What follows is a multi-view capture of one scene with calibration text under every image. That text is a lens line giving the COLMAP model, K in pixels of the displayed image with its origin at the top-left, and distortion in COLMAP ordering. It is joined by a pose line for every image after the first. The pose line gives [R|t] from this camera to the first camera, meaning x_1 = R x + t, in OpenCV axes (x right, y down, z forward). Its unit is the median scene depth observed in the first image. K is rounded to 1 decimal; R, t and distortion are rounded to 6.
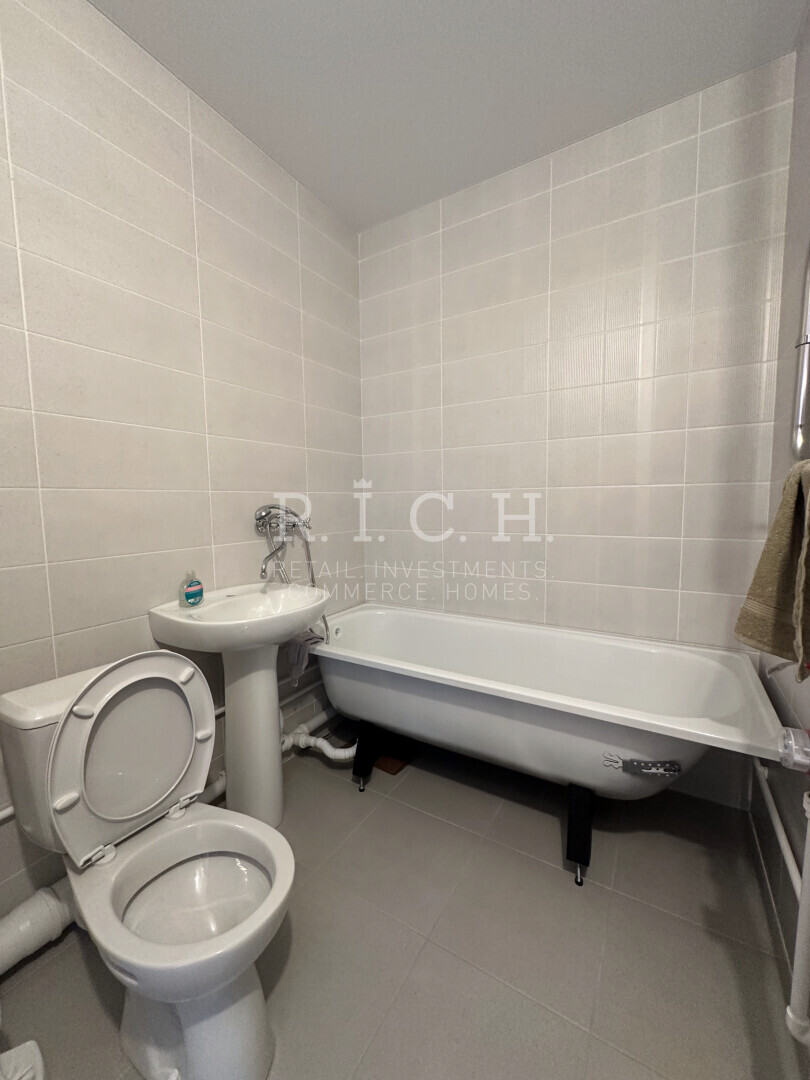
lens RADIAL K [[431.9, 0, 409.0], [0, 431.9, 538.5], [0, 0, 1]] dist [-0.004336, 0.000515]
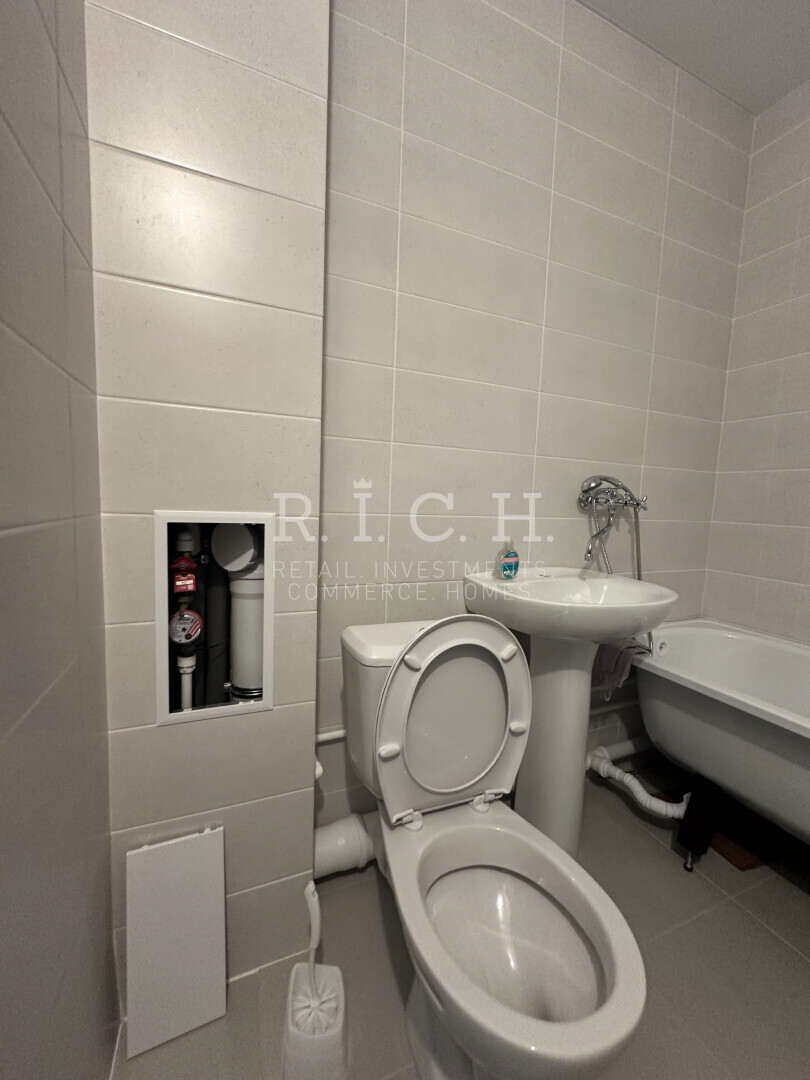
lens RADIAL K [[431.9, 0, 407.0], [0, 431.9, 540.2], [0, 0, 1]] dist [-0.004336, 0.000515]
pose [[0.809592, 0.103764, -0.577749, -0.148106], [-0.102958, 0.994095, 0.034266, 0.062563], [0.577894, 0.031742, 0.815495, 0.129306]]
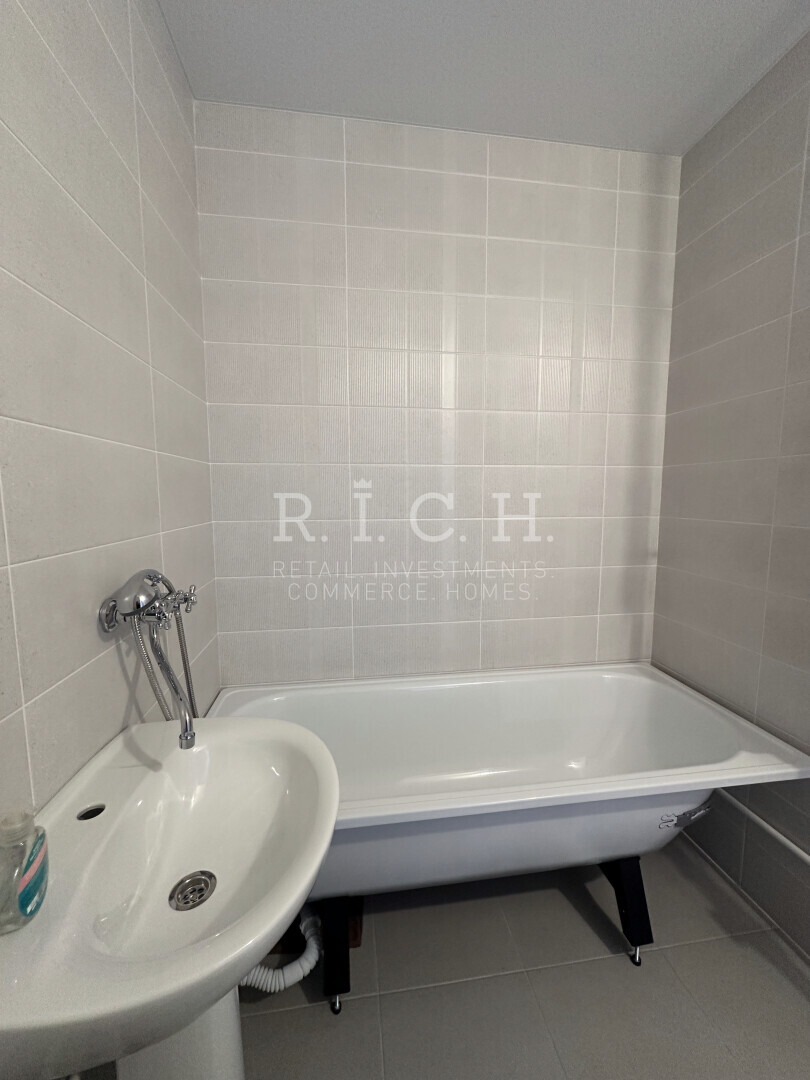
lens RADIAL K [[431.9, 0, 405.6], [0, 431.9, 539.9], [0, 0, 1]] dist [-0.004336, 0.000515]
pose [[0.774437, -0.051897, 0.630519, -0.434874], [0.046592, 0.998602, 0.024966, -0.122773], [-0.630933, 0.010042, 0.775773, 0.496000]]
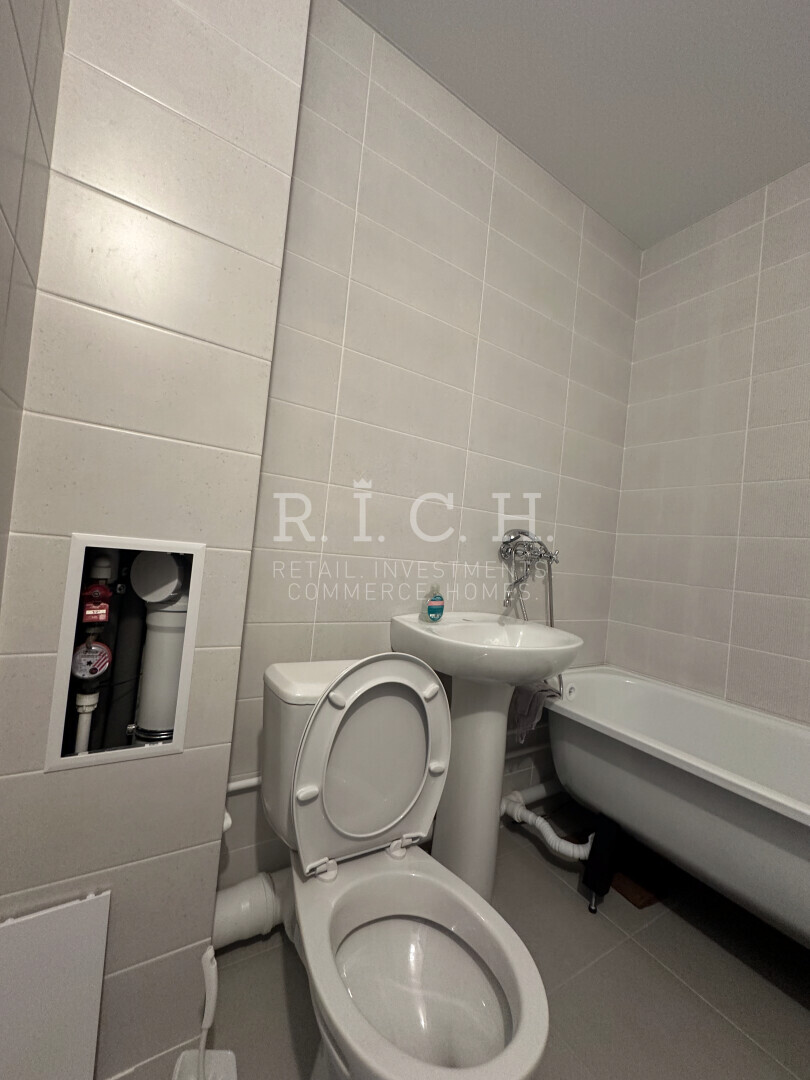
lens RADIAL K [[431.9, 0, 407.0], [0, 431.9, 540.3], [0, 0, 1]] dist [-0.004336, 0.000515]
pose [[0.887937, 0.095315, -0.449981, -0.135830], [-0.151473, 0.984319, -0.090399, 0.070928], [0.434308, 0.148429, 0.888451, 0.105331]]
